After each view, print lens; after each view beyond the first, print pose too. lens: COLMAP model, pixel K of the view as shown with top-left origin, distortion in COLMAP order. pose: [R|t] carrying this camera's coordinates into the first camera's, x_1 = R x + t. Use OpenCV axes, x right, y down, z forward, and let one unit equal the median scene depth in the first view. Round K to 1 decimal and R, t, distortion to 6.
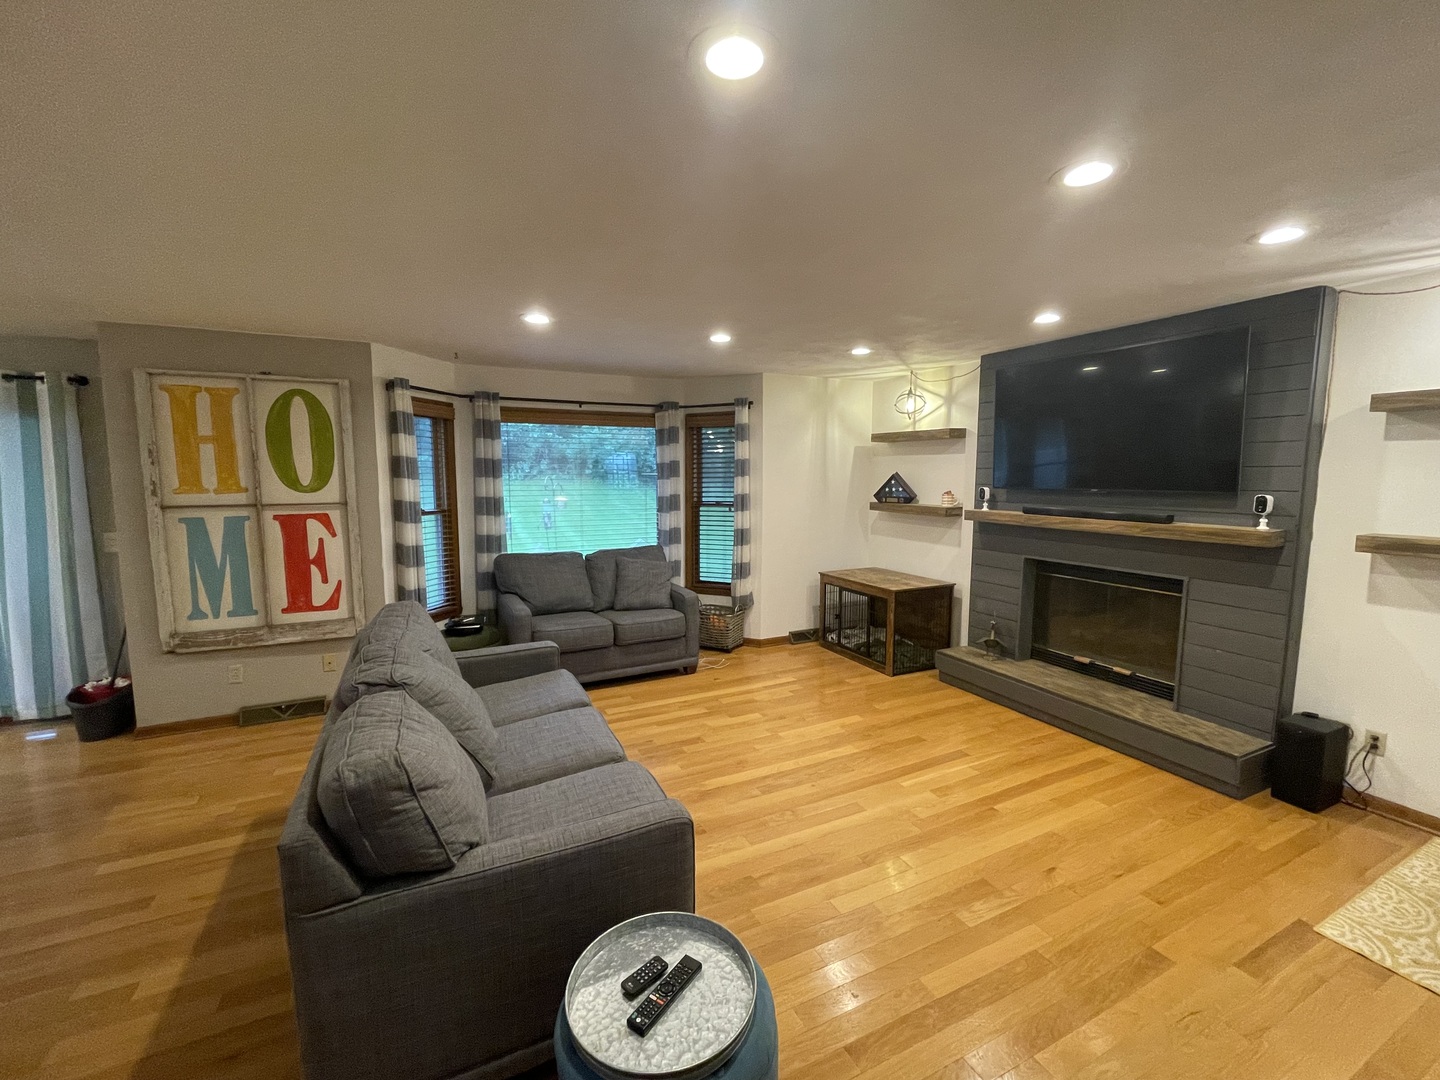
lens RADIAL K [[603.2, 0, 720.0], [0, 603.2, 540.0], [0, 0, 1]] dist [-0.000074, -0.000030]
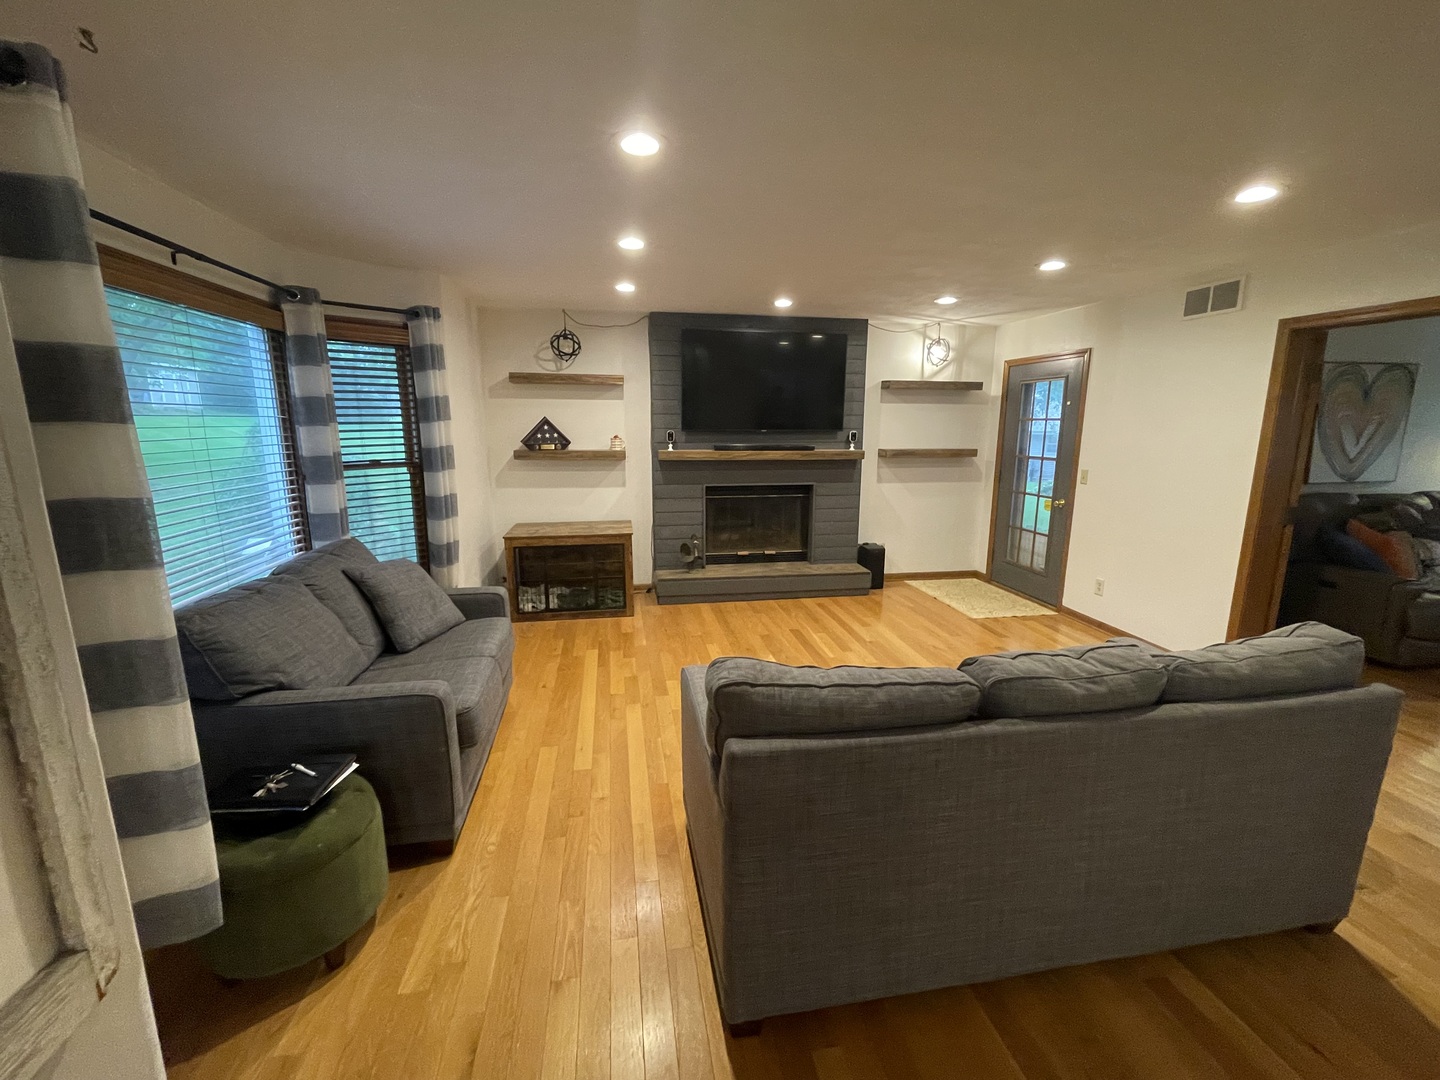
lens RADIAL K [[603.2, 0, 720.0], [0, 603.2, 540.0], [0, 0, 1]] dist [-0.000074, -0.000030]
pose [[0.282607, -0.180258, 0.942147, -0.737393], [0.102314, 0.982246, 0.157240, -0.058898], [-0.953764, 0.051958, 0.296032, 0.639527]]
